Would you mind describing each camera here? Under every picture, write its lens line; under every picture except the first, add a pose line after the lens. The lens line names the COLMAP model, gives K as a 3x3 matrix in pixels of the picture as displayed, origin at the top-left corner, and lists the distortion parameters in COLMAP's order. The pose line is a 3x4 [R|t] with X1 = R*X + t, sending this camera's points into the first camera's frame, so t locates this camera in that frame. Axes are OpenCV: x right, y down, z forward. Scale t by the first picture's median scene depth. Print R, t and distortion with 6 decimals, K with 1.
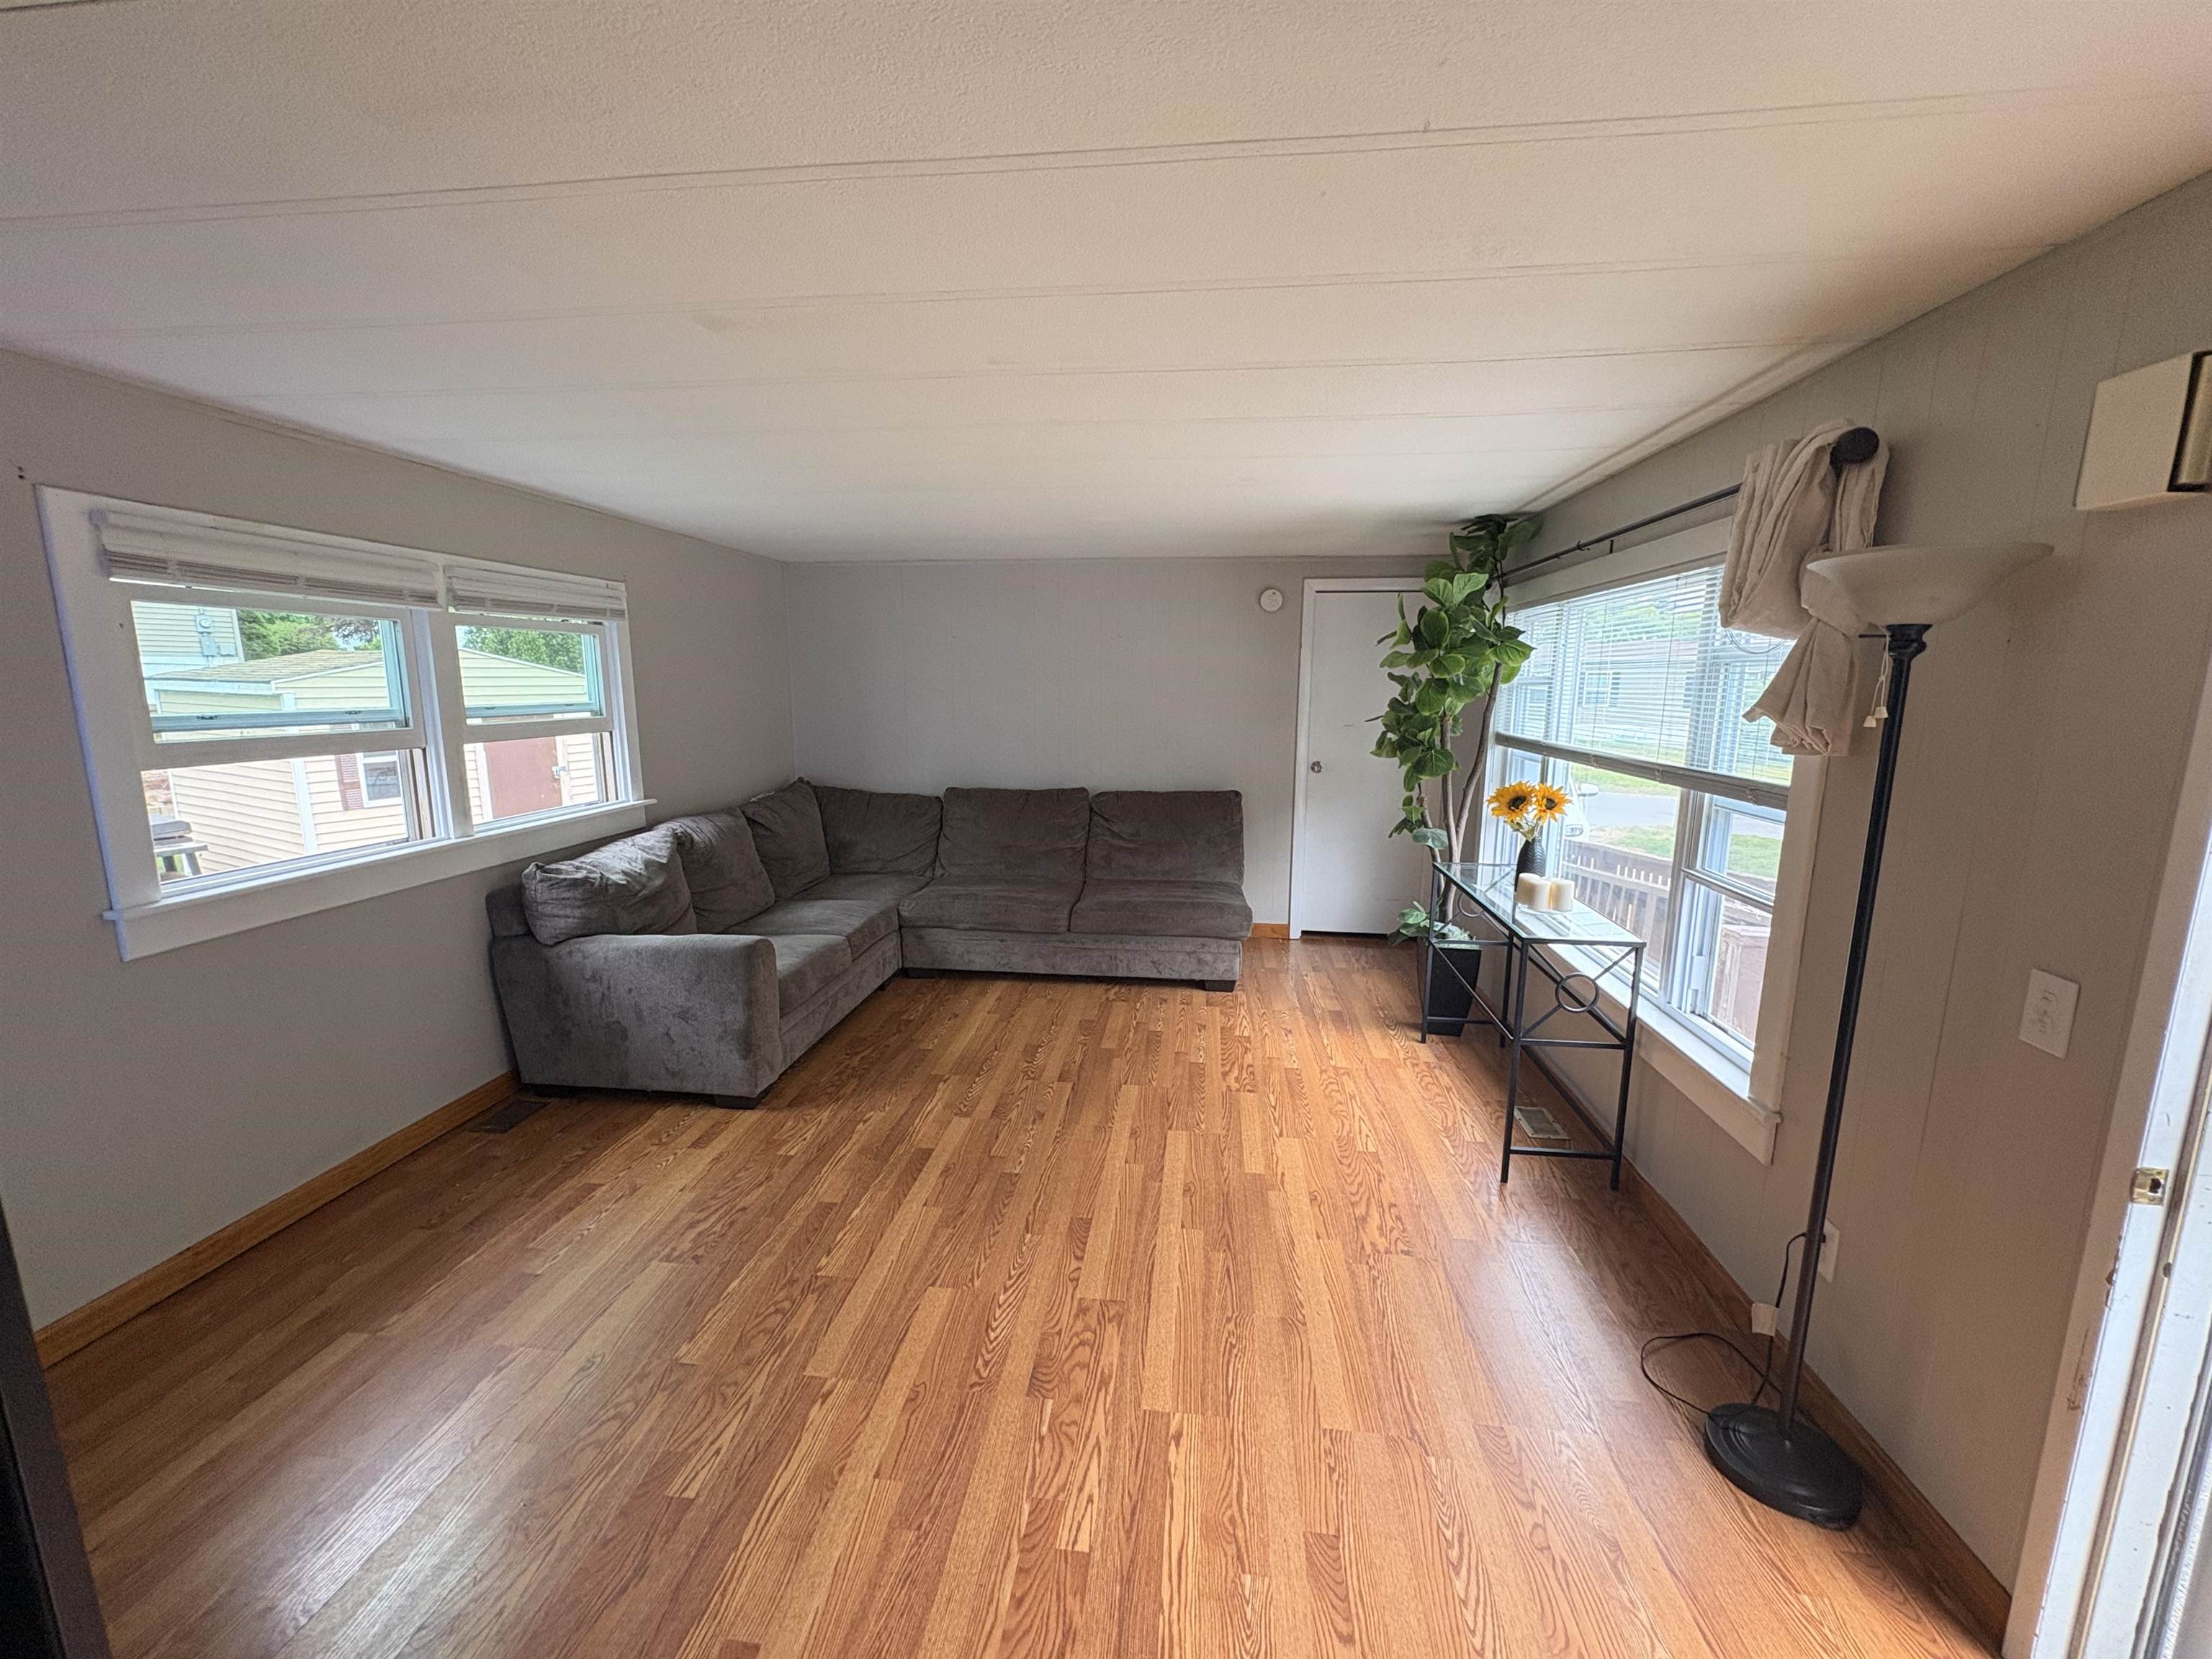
lens RADIAL K [[884.9, 0, 1106.1], [0, 884.9, 833.2], [0, 0, 1]] dist [-0.000461, 0.000000]
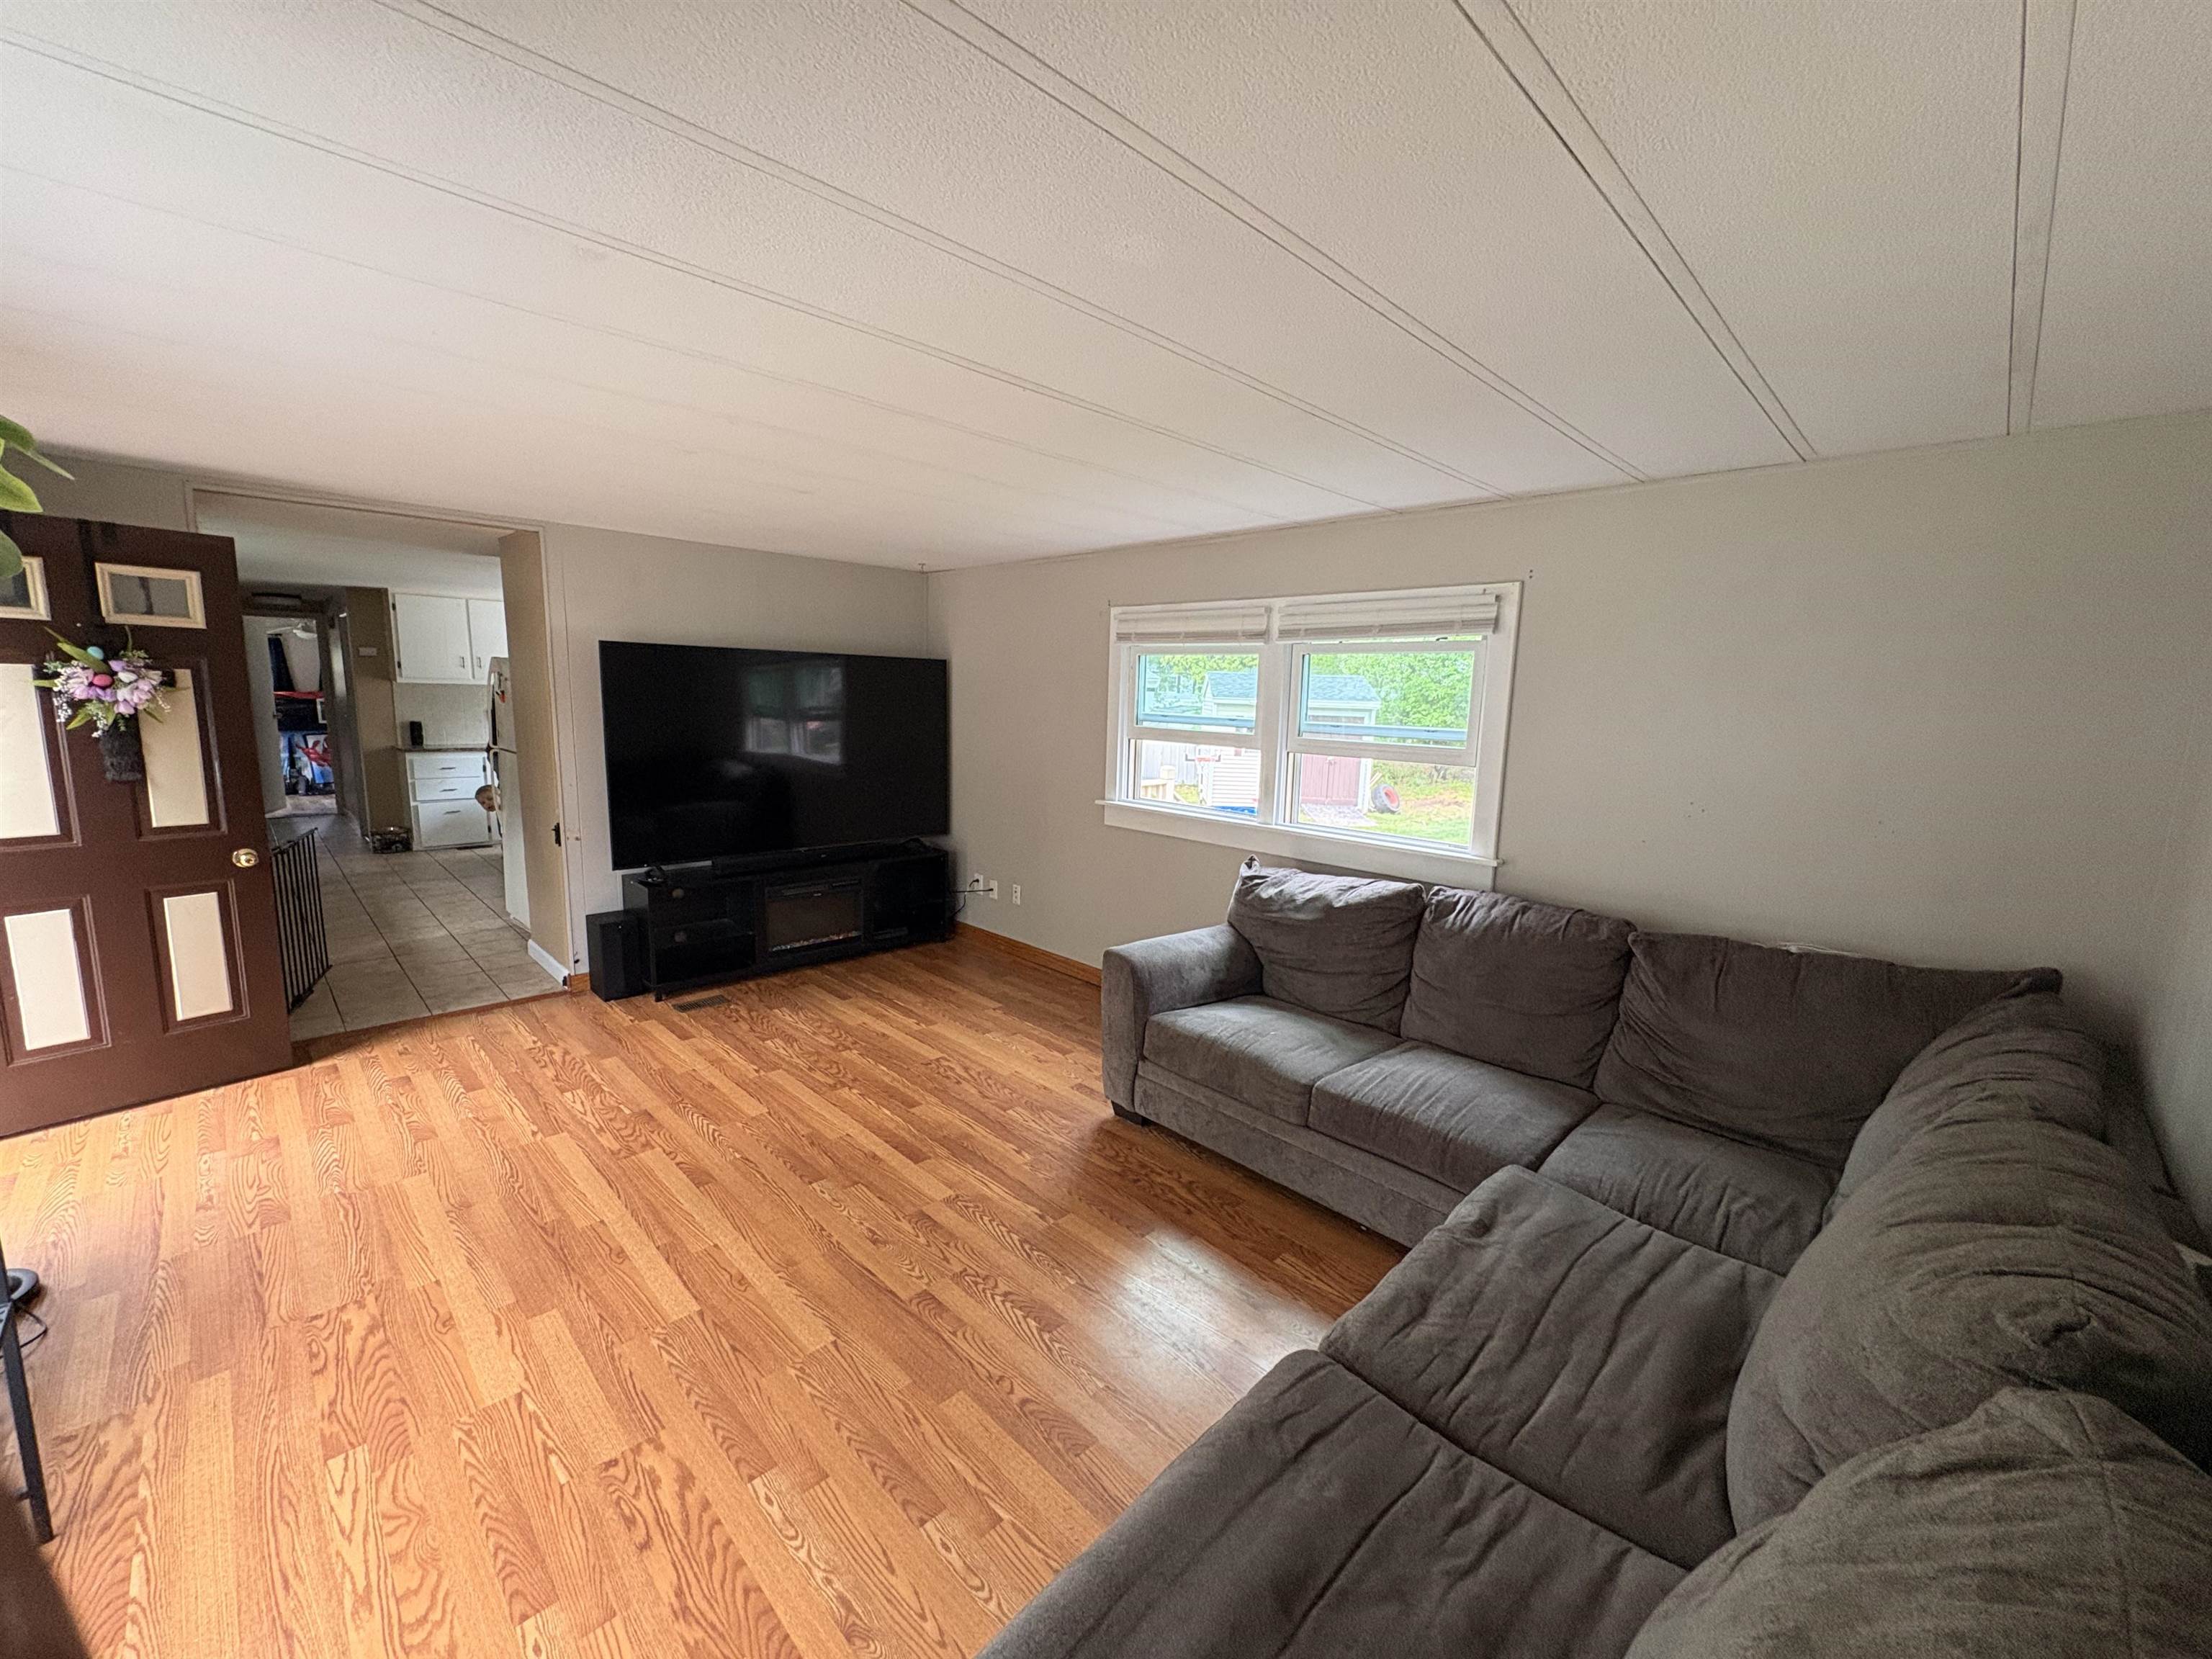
lens RADIAL K [[884.9, 0, 1101.0], [0, 884.9, 823.7], [0, 0, 1]] dist [-0.000461, 0.000000]
pose [[-0.624246, 0.092069, -0.775783, 0.435800], [-0.166779, 0.954433, 0.247472, -0.301249], [0.763218, 0.283867, -0.580446, 1.750746]]
